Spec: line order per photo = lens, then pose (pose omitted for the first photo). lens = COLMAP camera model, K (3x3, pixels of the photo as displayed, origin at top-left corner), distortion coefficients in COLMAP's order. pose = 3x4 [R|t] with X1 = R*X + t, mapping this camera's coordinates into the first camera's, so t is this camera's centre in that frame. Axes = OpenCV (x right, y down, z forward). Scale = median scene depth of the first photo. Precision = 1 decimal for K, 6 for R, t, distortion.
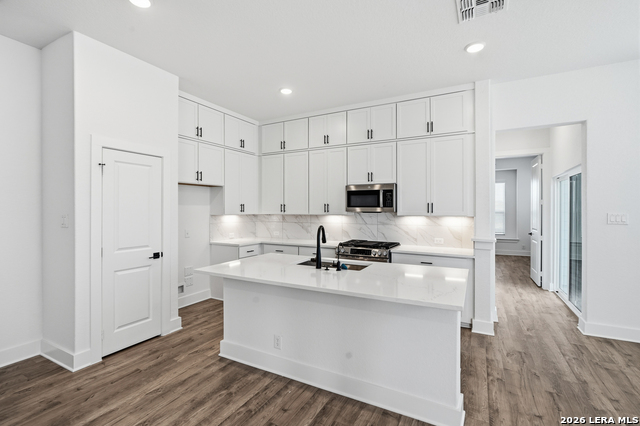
lens RADIAL K [[298.6, 0, 319.7], [0, 298.6, 208.0], [0, 0, 1]] dist [-0.015974, 0.007427]
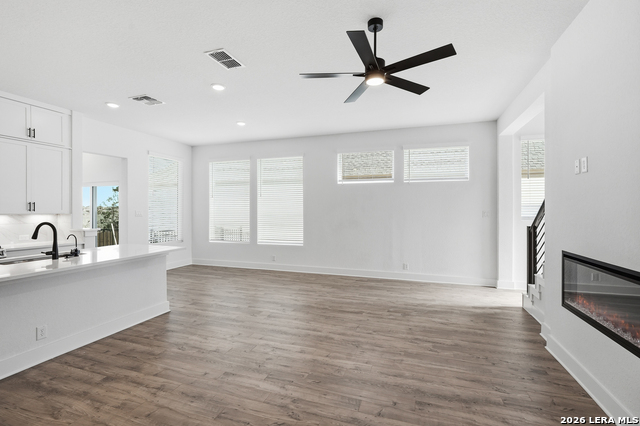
lens RADIAL K [[298.6, 0, 318.4], [0, 298.6, 211.9], [0, 0, 1]] dist [-0.015974, 0.007427]
pose [[-0.155037, -0.009183, 0.987866, -0.937427], [-0.003248, 0.999956, 0.008786, 0.005883], [-0.987903, -0.001846, -0.155060, 0.135062]]
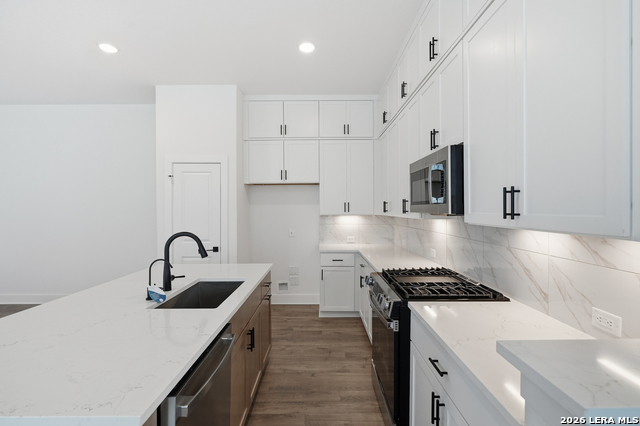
lens RADIAL K [[298.6, 0, 318.1], [0, 298.6, 213.1], [0, 0, 1]] dist [-0.015974, 0.007427]
pose [[0.465285, 0.009573, -0.885109, 0.591995], [0.007114, 0.999869, 0.014554, 0.005076], [0.885133, -0.013068, 0.465155, 0.729542]]
